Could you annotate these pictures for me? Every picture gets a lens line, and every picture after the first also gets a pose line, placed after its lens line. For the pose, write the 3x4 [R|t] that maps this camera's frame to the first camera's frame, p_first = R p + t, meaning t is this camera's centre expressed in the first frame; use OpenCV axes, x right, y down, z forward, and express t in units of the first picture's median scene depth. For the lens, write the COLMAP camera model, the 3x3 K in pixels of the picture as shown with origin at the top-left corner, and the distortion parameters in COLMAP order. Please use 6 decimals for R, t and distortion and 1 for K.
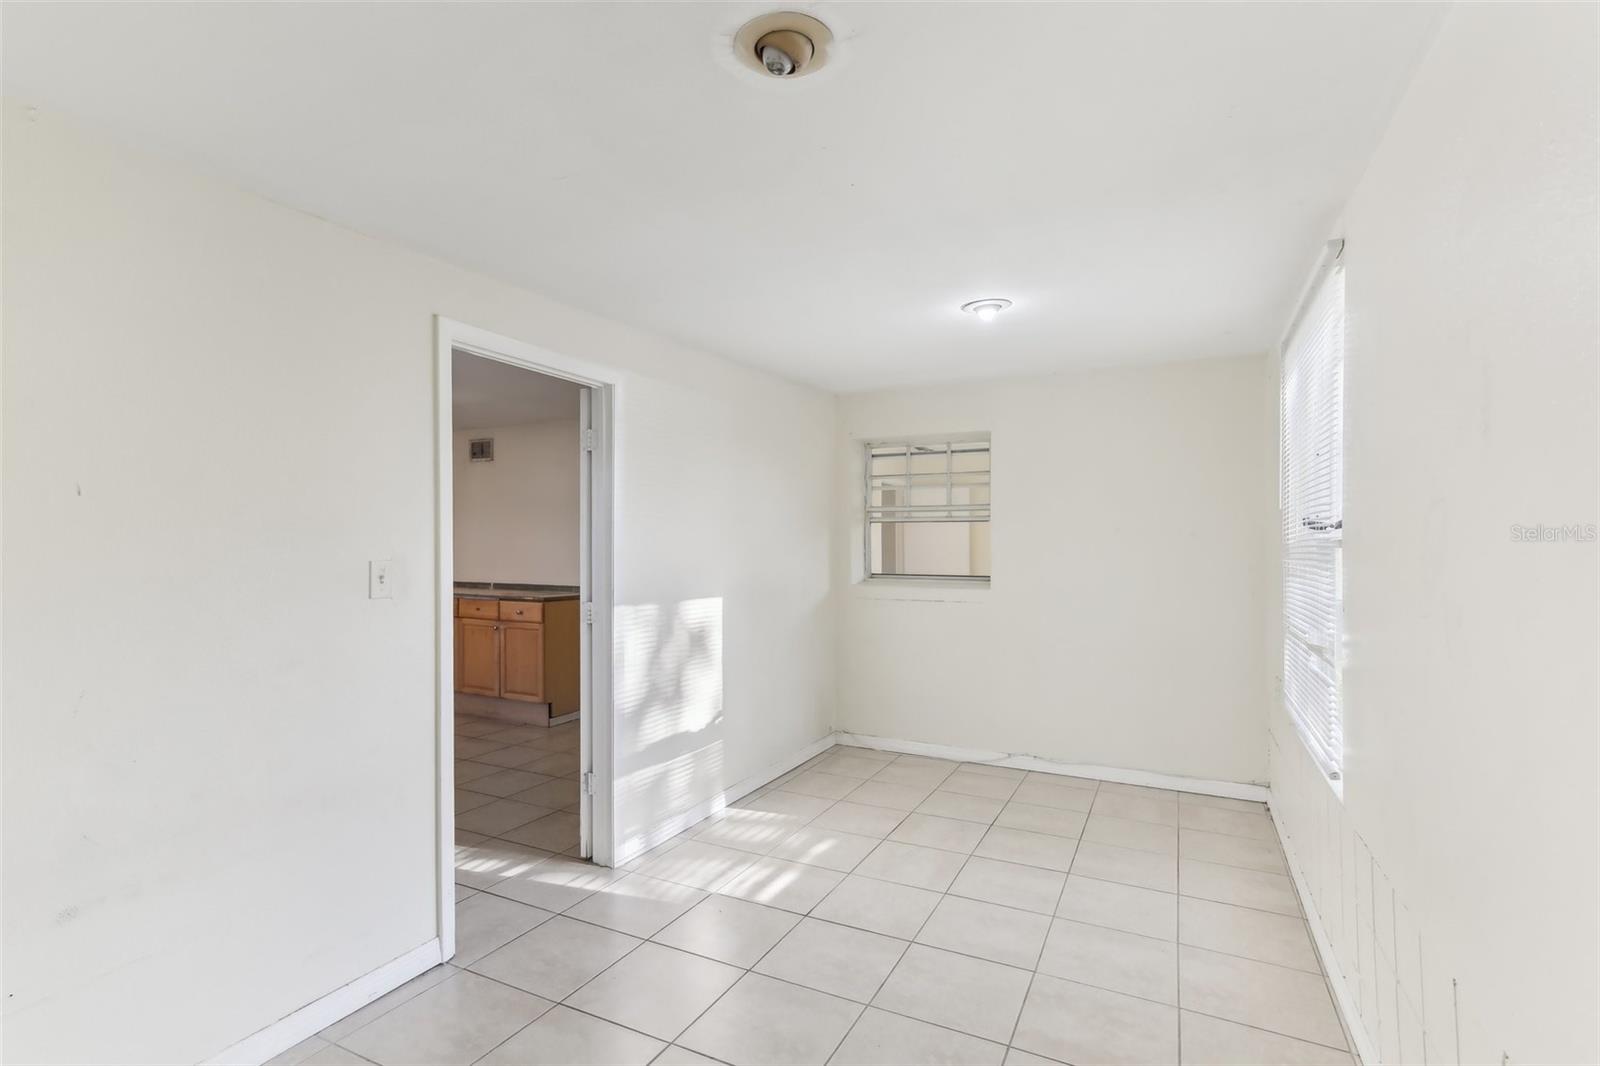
lens RADIAL K [[732.9, 0, 817.4], [0, 732.9, 561.9], [0, 0, 1]] dist [0.000949, 0.000130]
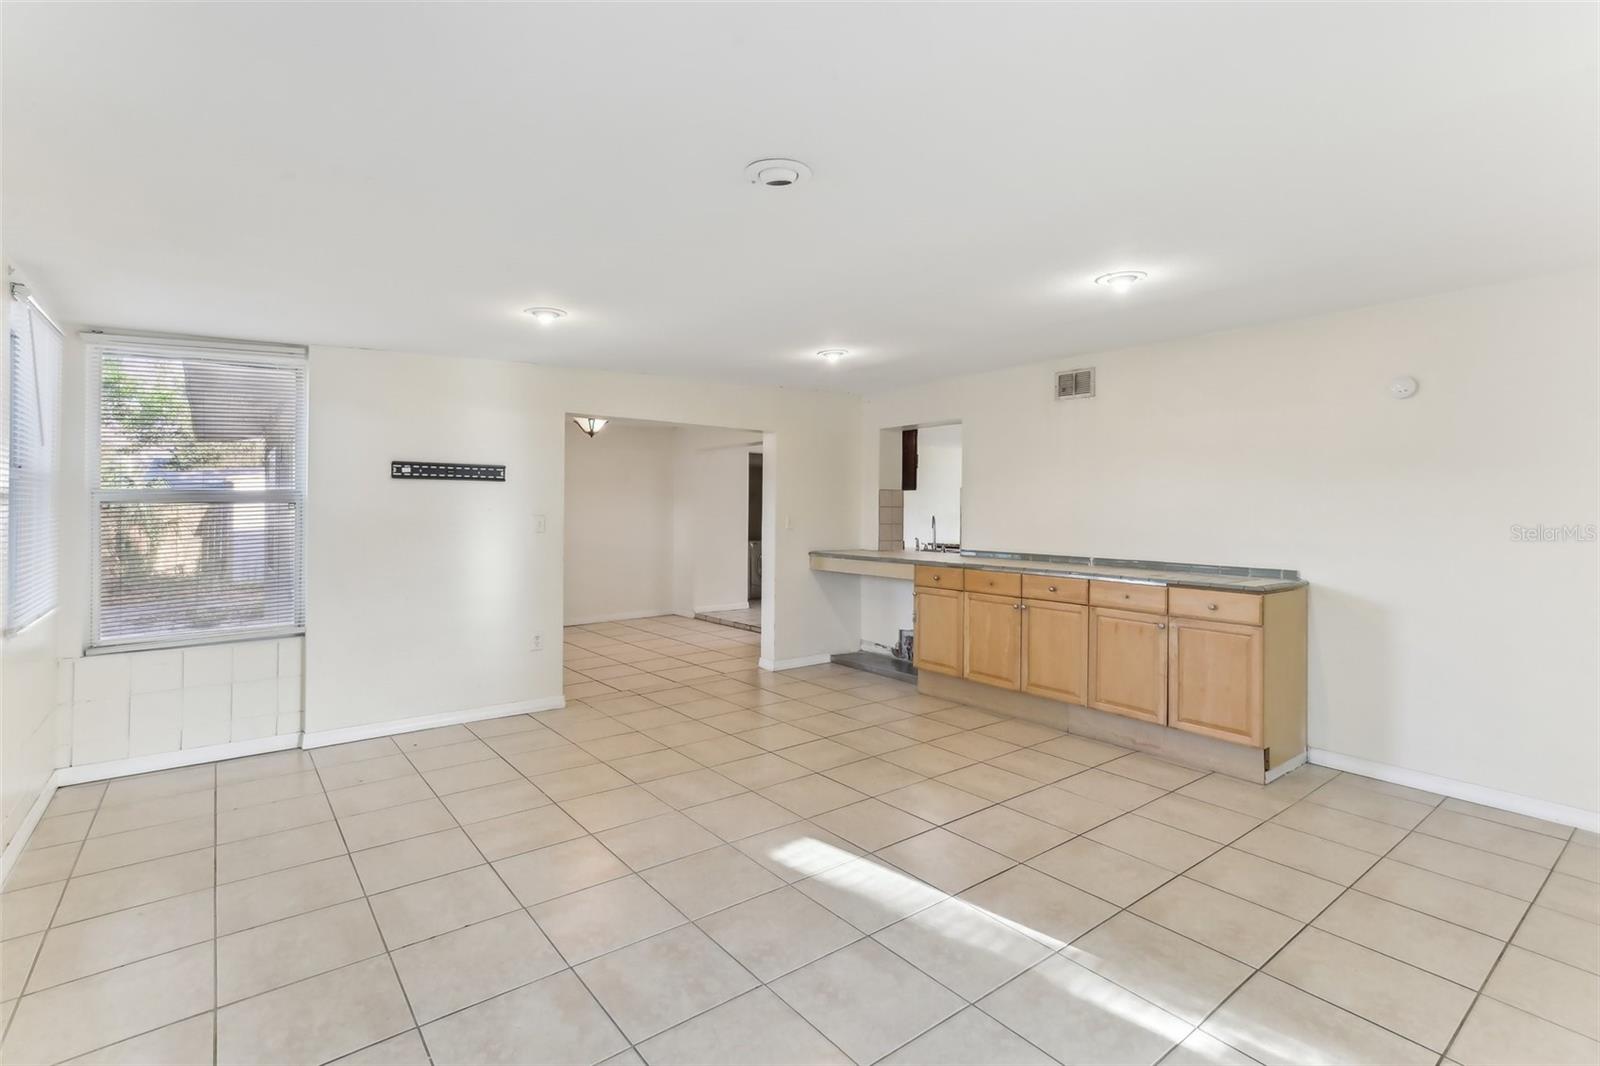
lens RADIAL K [[732.9, 0, 800.7], [0, 732.9, 505.4], [0, 0, 1]] dist [0.000949, 0.000130]
pose [[0.897307, -0.000639, -0.441406, -0.439233], [-0.010343, 0.999694, -0.022473, -0.005696], [0.441285, 0.024731, 0.897026, 0.216375]]
